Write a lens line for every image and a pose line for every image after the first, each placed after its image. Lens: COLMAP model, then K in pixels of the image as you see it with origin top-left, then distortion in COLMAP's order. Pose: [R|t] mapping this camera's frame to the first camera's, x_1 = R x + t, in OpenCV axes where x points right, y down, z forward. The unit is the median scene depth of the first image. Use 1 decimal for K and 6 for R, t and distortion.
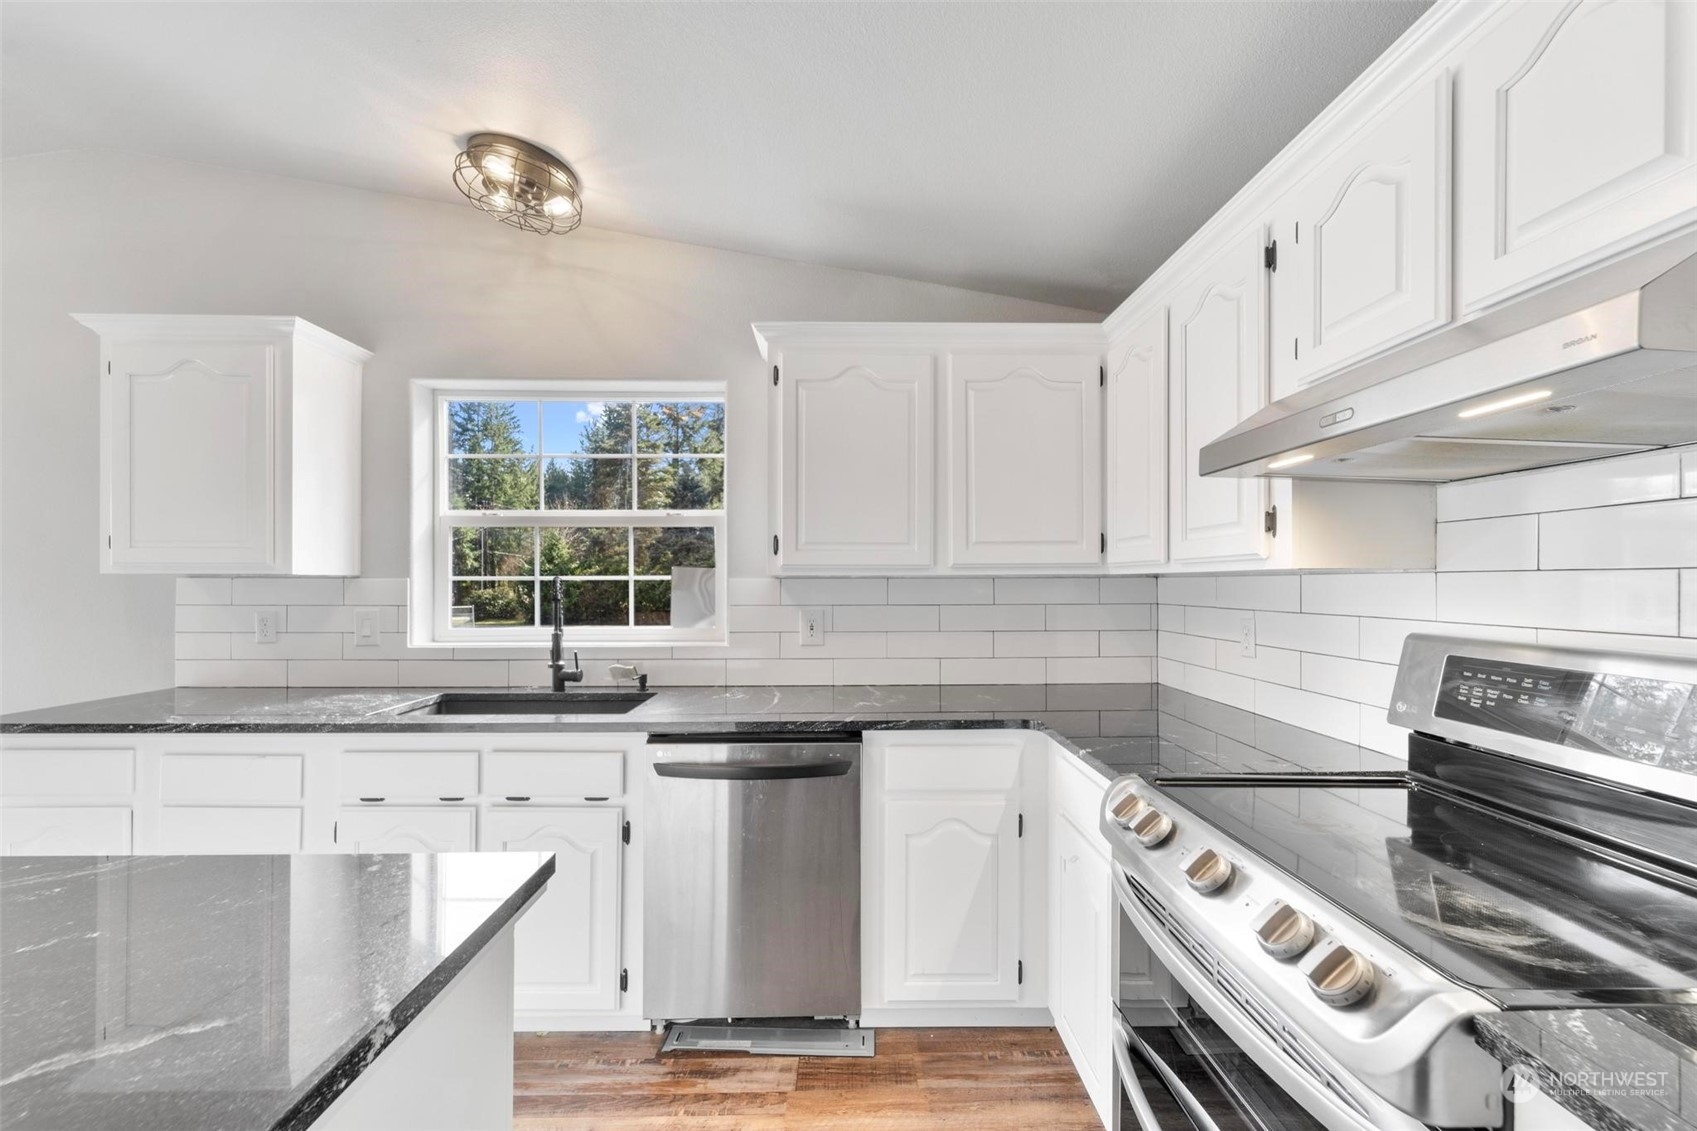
lens RADIAL K [[692.9, 0, 848.8], [0, 692.9, 579.3], [0, 0, 1]] dist [0.001437, -0.000475]
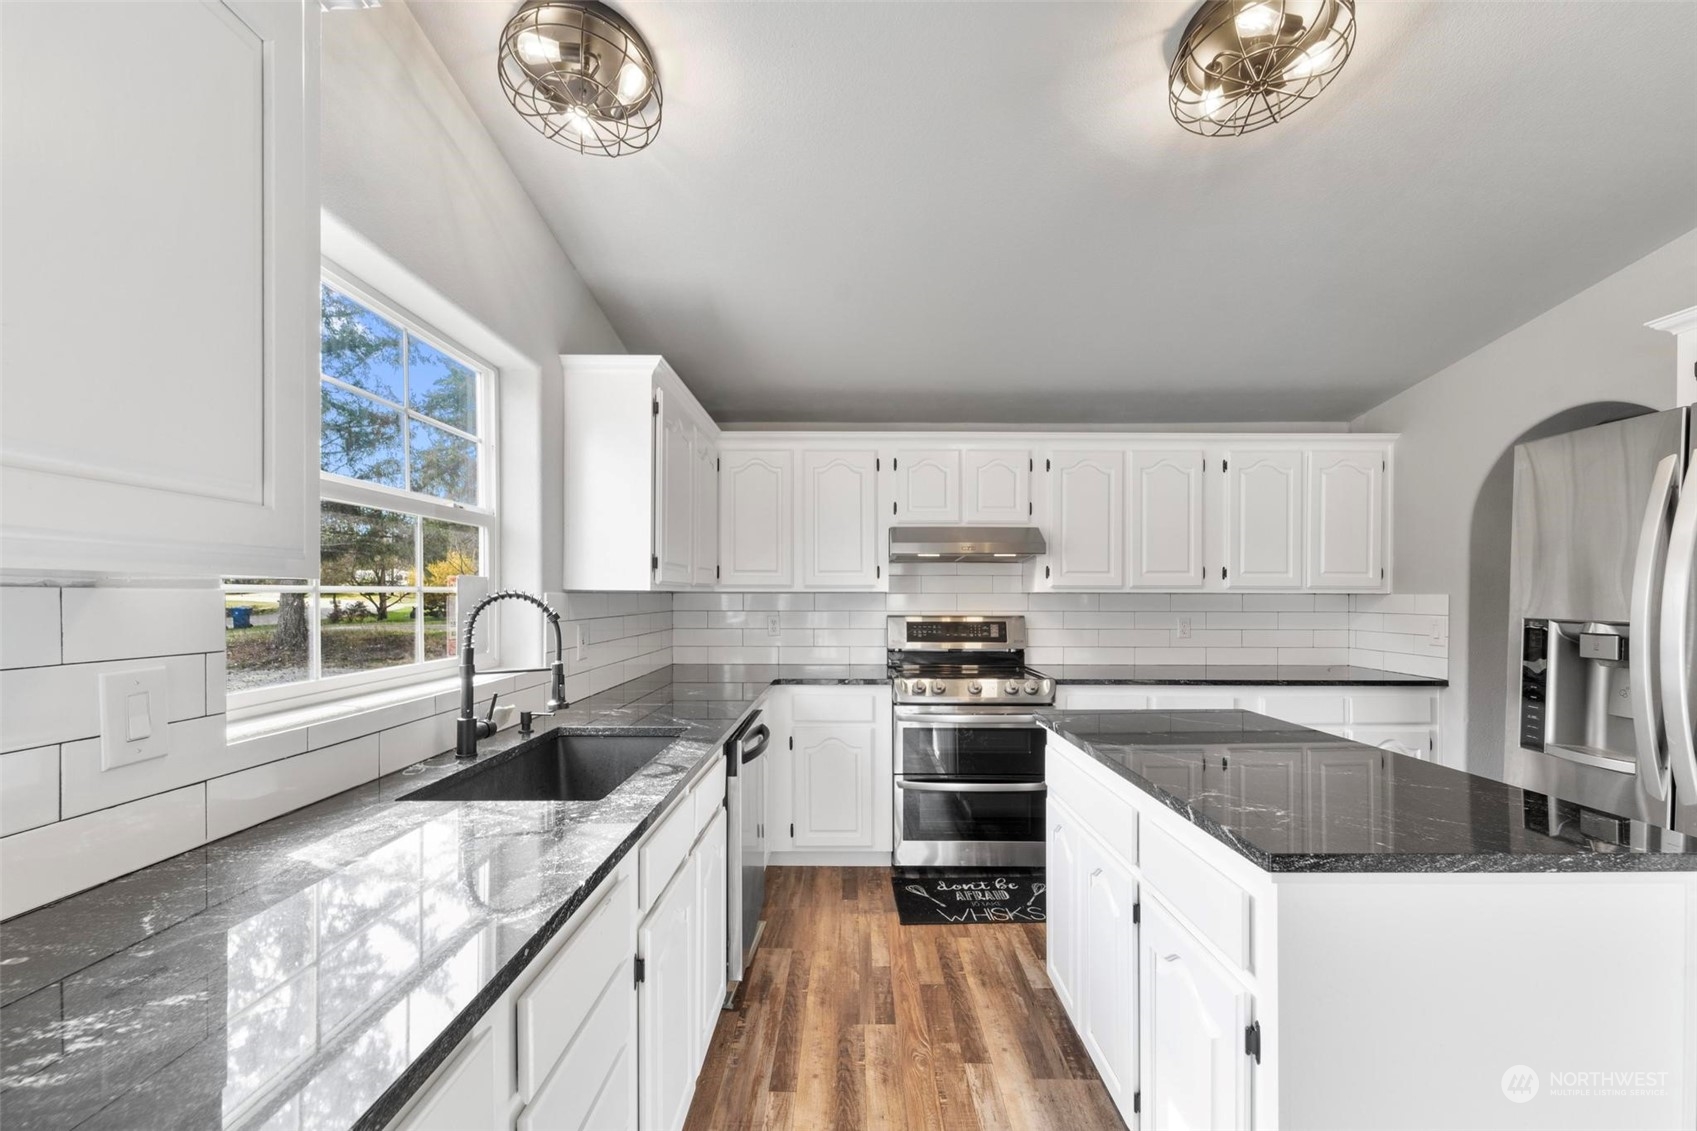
lens RADIAL K [[692.9, 0, 848.8], [0, 692.9, 579.3], [0, 0, 1]] dist [0.001437, -0.000475]
pose [[0.028233, 0.022965, 0.999338, -1.287663], [-0.004158, 0.999730, -0.022856, -0.000873], [-0.999593, -0.003510, 0.028320, 0.704984]]
